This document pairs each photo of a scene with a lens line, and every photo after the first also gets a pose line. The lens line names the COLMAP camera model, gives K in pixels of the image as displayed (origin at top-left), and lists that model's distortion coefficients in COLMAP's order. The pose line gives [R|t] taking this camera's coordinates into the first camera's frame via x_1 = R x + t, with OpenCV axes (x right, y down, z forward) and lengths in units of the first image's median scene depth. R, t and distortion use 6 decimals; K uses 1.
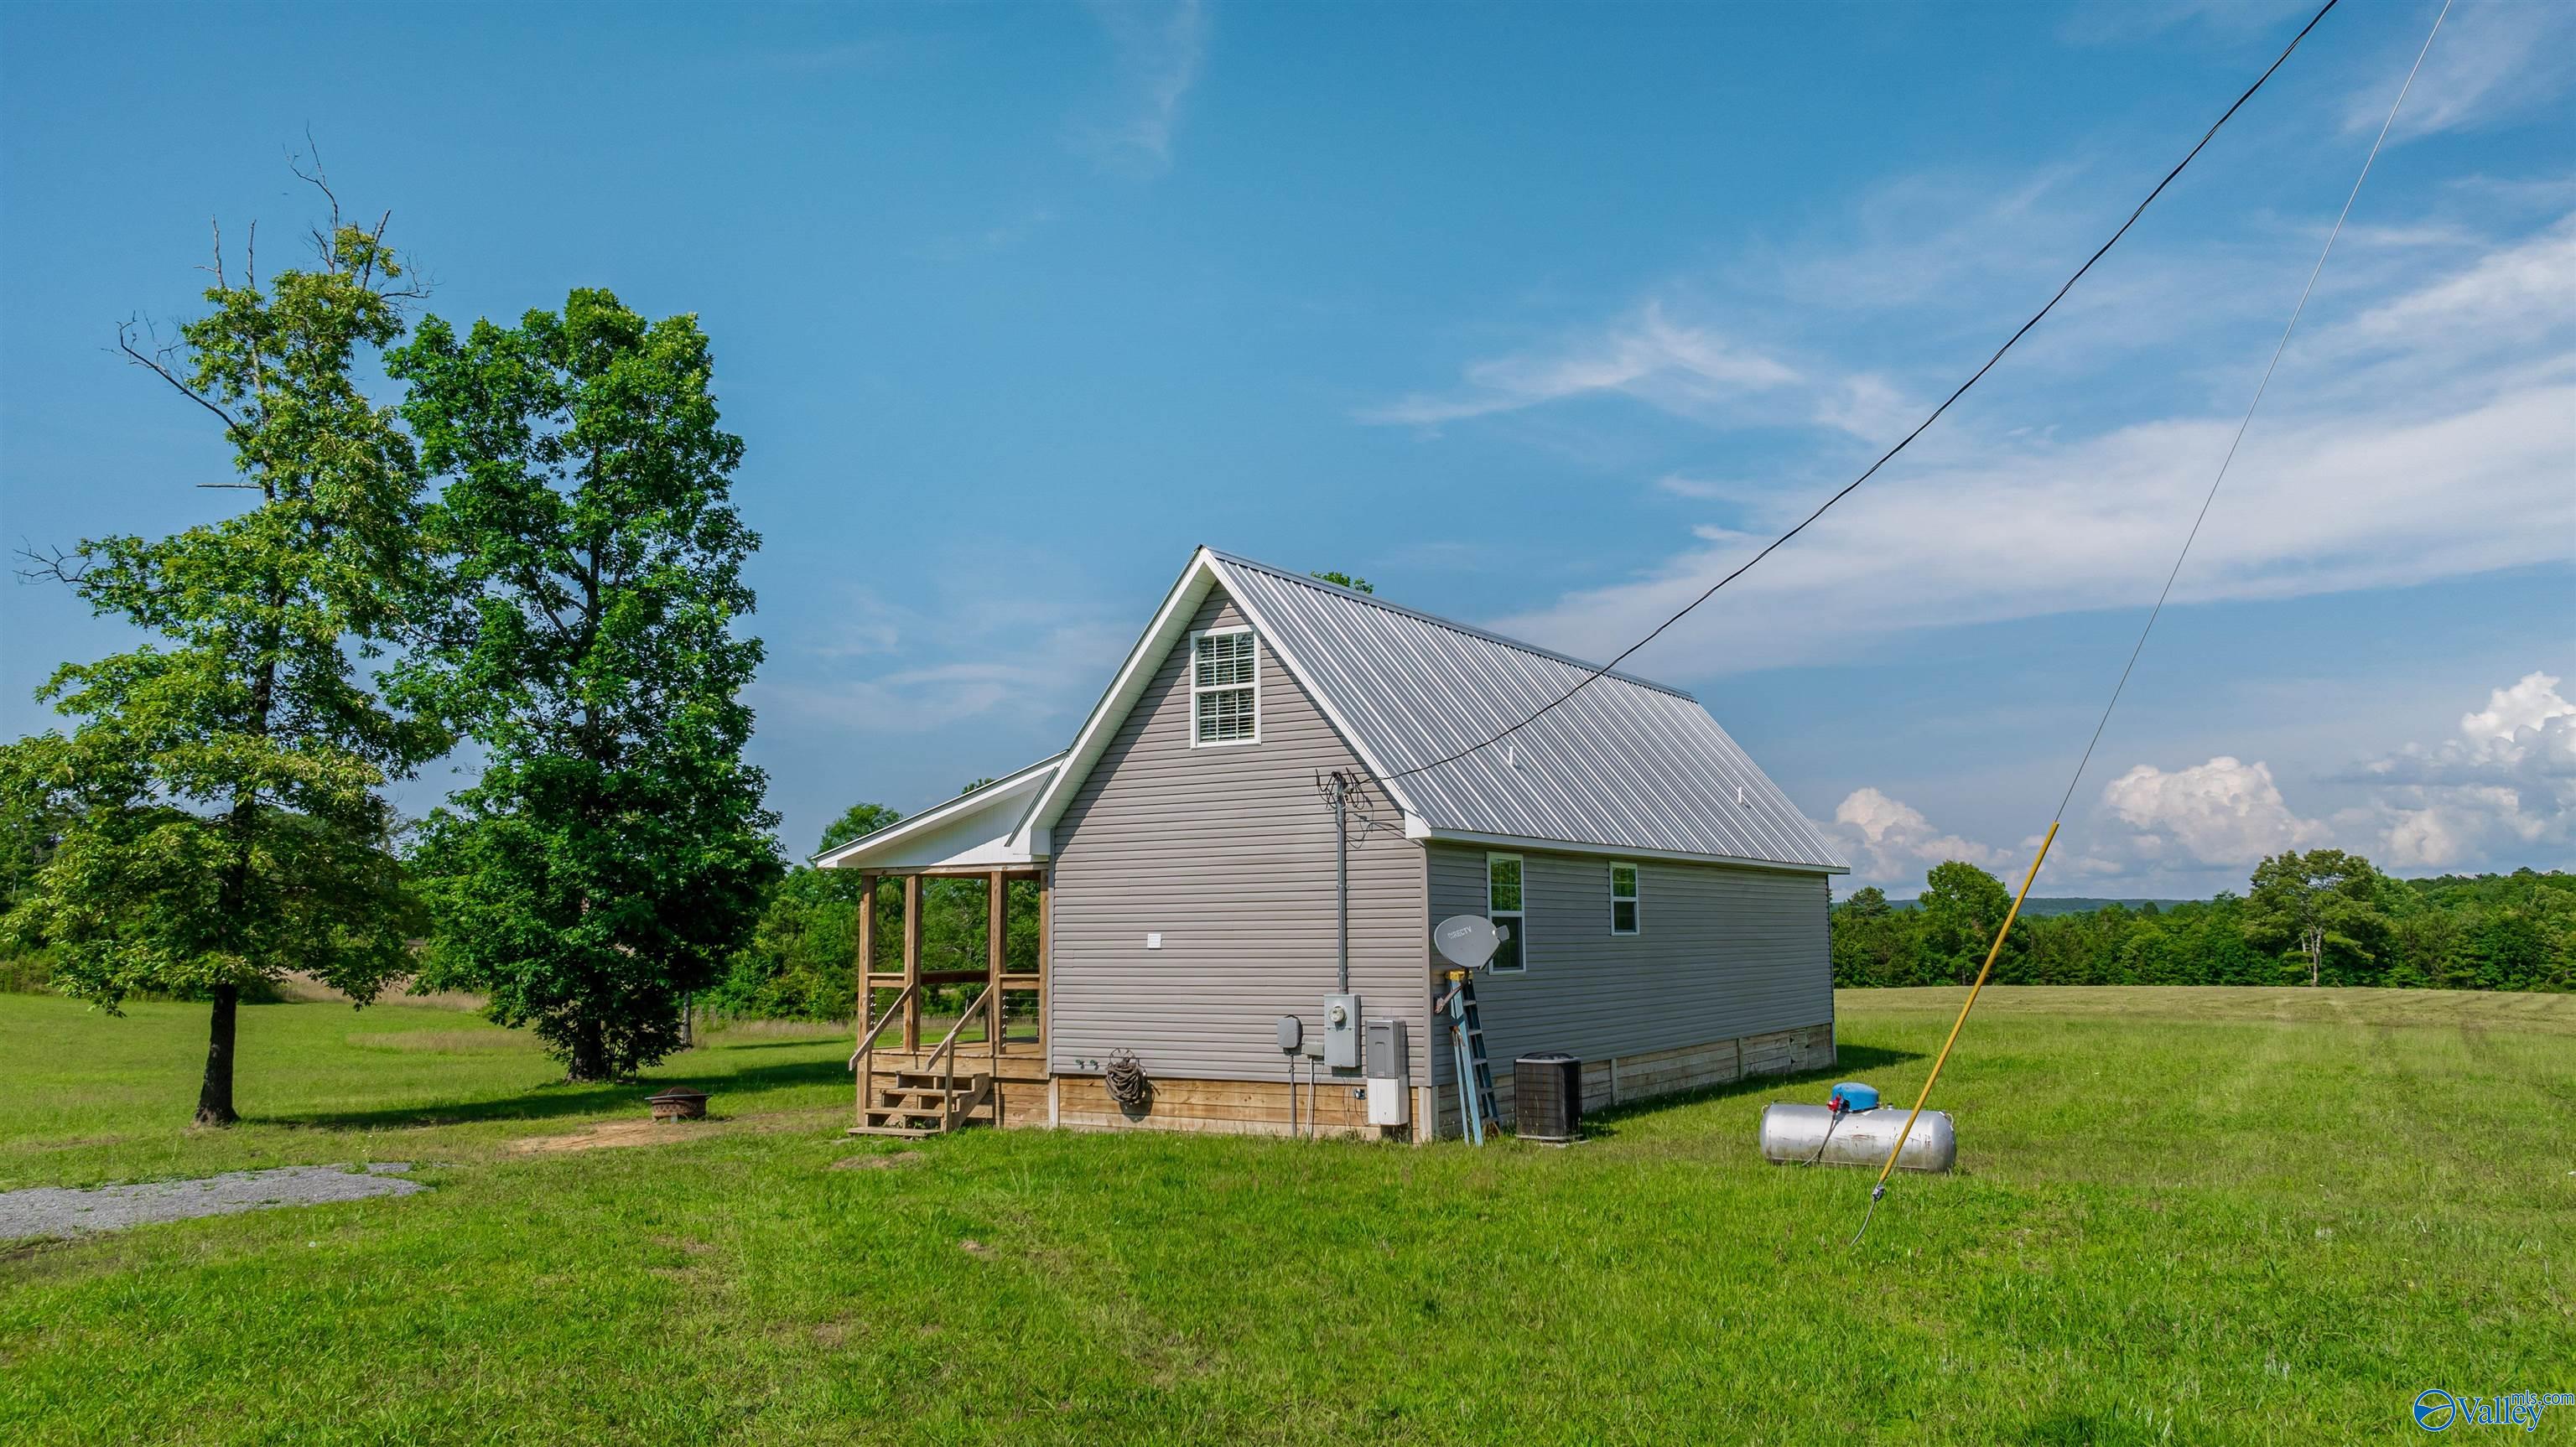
lens RADIAL K [[1769.3, 0, 1321.9], [0, 1769.3, 731.1], [0, 0, 1]] dist [-0.058218, 0.001381]
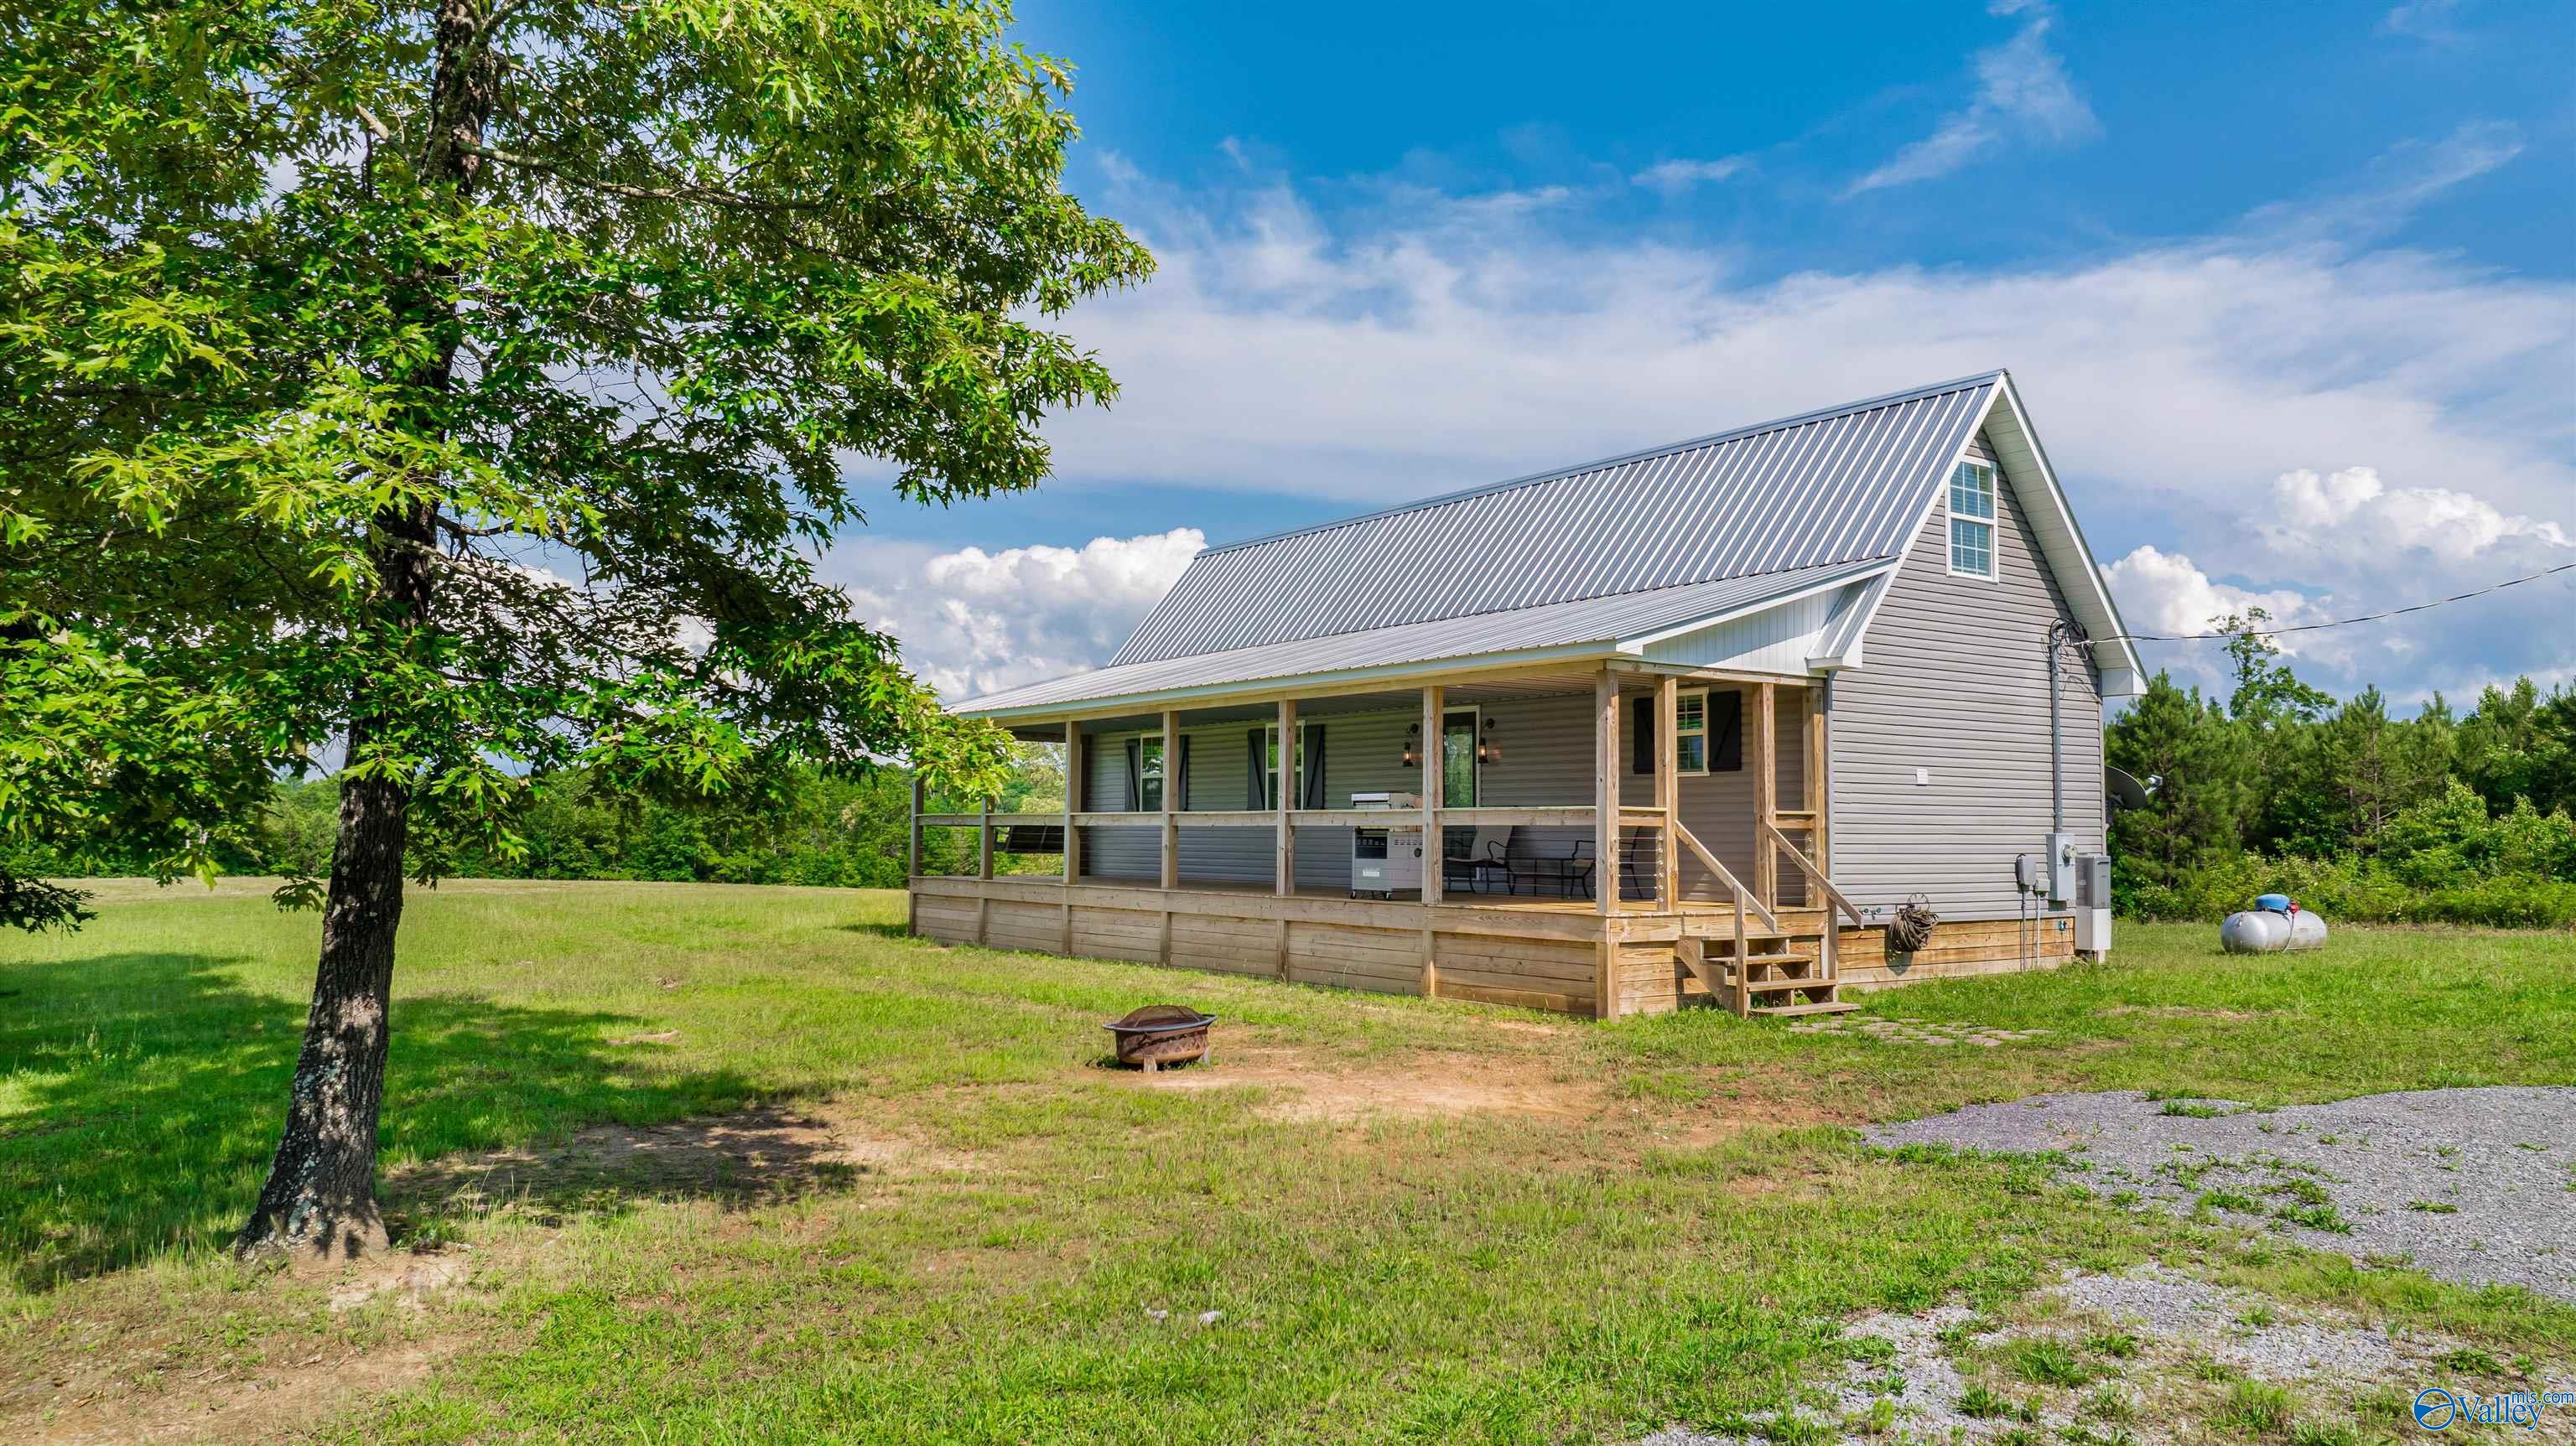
lens RADIAL K [[1795.9, 0, 1277.7], [0, 1795.9, 726.7], [0, 0, 1]] dist [-0.002073, -0.000973]
pose [[0.392336, 0.066950, 0.917382, -0.654006], [-0.118565, 0.992708, -0.021741, 0.092188], [-0.912148, -0.100239, 0.397413, 0.564227]]
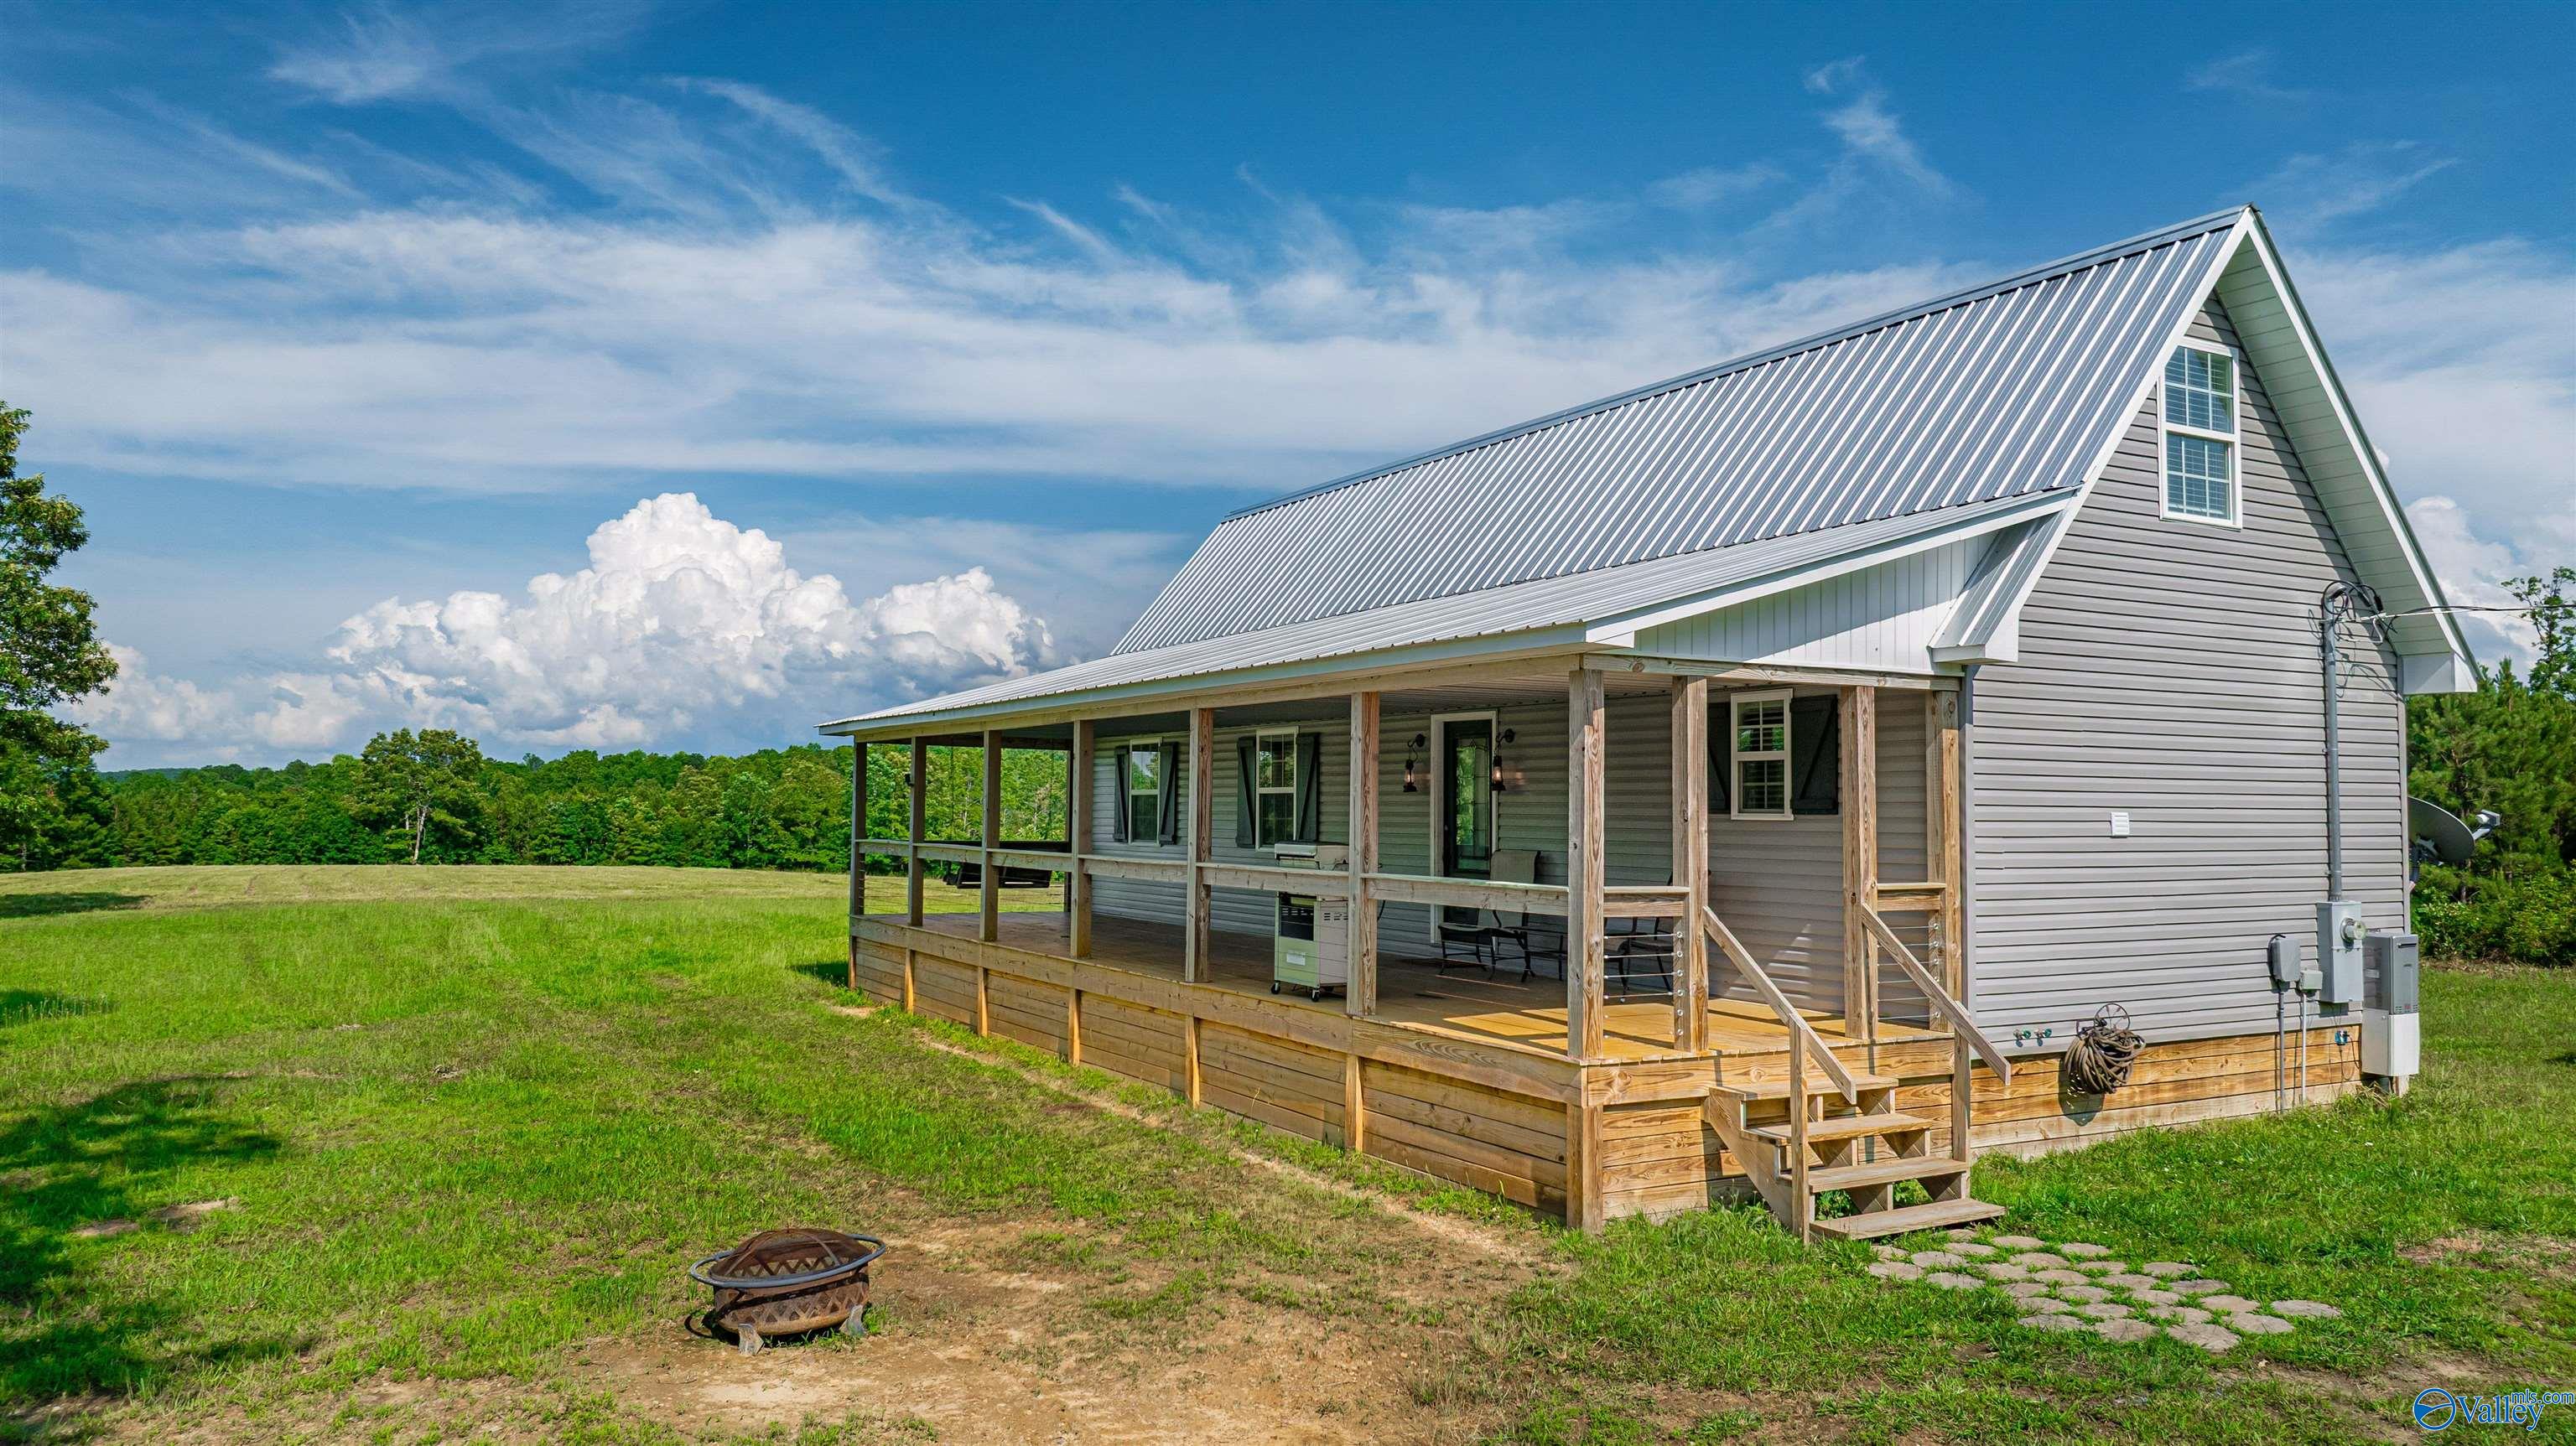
lens RADIAL K [[1815.3, 0, 1288.0], [0, 1815.3, 723.0], [0, 0, 1]] dist [-0.015890, 0.000553]
pose [[0.492120, 0.055124, 0.868780, -0.467977], [-0.114725, 0.993395, 0.001955, 0.069946], [-0.862935, -0.100633, 0.495194, 0.567414]]
